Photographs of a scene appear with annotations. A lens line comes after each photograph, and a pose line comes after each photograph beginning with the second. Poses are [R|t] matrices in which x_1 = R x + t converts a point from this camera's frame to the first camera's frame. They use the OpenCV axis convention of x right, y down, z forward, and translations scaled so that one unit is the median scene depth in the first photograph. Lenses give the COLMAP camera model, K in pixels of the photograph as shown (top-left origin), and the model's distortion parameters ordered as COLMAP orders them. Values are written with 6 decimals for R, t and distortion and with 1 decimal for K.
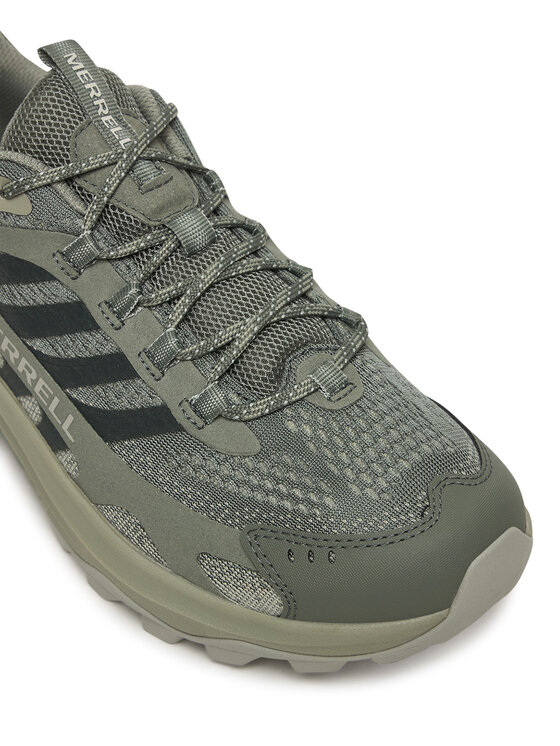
lens RADIAL K [[1650.3, 0, 278.9], [0, 1650.3, 373.0], [0, 0, 1]] dist [-0.193583, 0.000000]
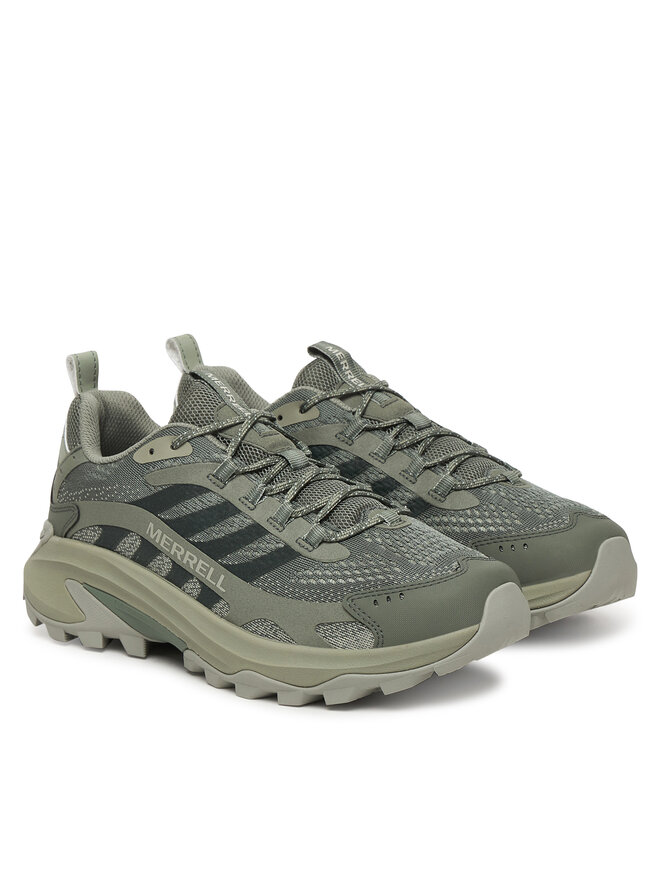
lens RADIAL K [[1735.0, 0, 330.8], [0, 1735.0, 439.7], [0, 0, 1]] dist [0.030161, 0.000000]
pose [[0.996885, -0.060232, 0.050909, -0.103142], [0.076725, 0.890047, -0.449365, 0.663643], [-0.018246, 0.451871, 0.891896, -0.512725]]
